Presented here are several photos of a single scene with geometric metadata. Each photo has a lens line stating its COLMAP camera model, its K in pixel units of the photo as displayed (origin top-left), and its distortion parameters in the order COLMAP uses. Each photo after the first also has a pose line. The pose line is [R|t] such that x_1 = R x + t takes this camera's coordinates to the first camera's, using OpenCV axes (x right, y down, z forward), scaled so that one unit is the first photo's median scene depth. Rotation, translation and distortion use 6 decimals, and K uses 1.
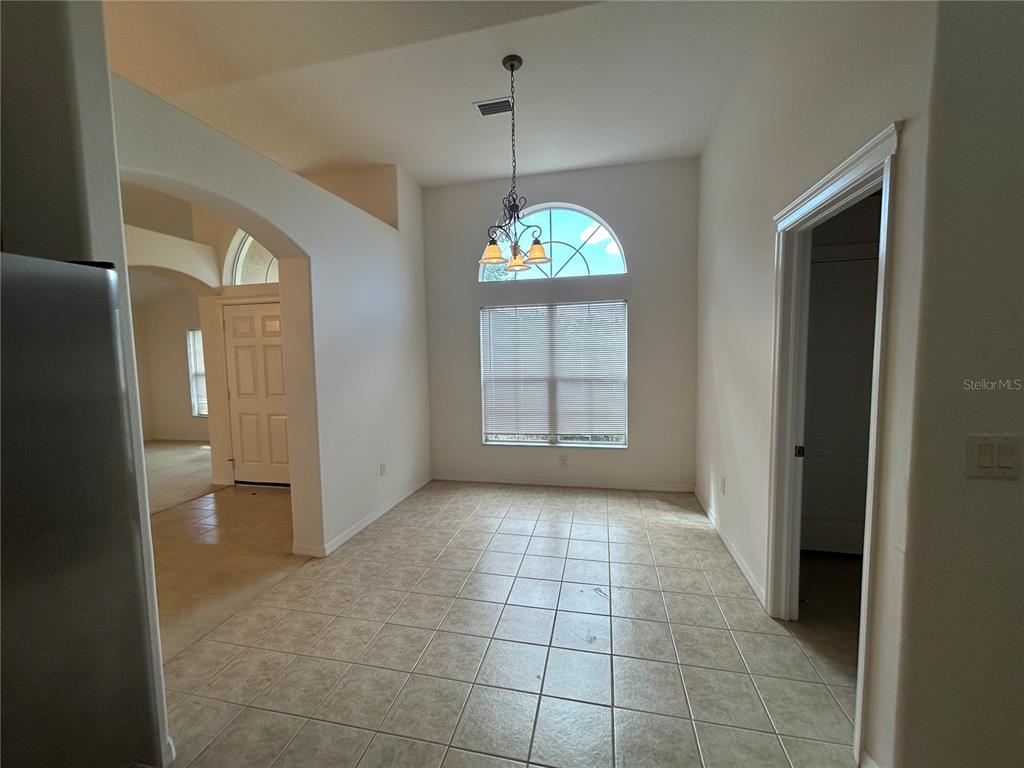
lens RADIAL K [[411.4, 0, 510.4], [0, 411.4, 384.0], [0, 0, 1]] dist [0.001902, 0.000056]
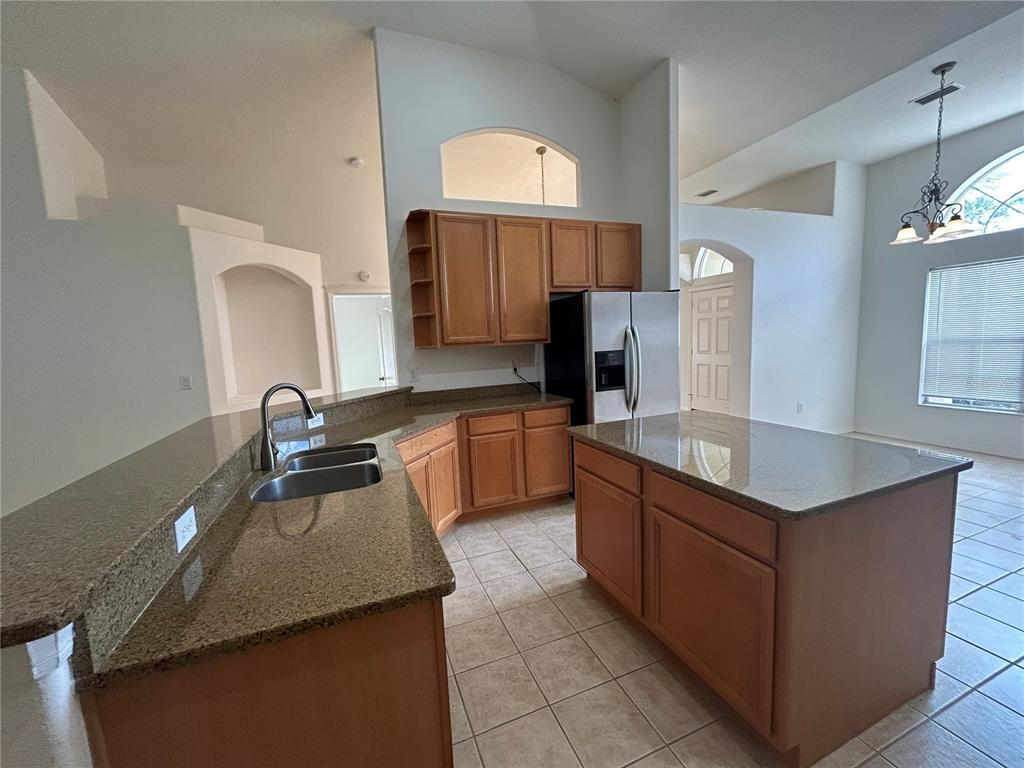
lens RADIAL K [[411.4, 0, 510.4], [0, 411.4, 384.0], [0, 0, 1]] dist [0.001902, 0.000056]
pose [[0.558661, 0.084734, -0.825057, 0.213661], [-0.028696, 0.996147, 0.082874, 0.040149], [0.828900, -0.022622, 0.558940, -0.424960]]
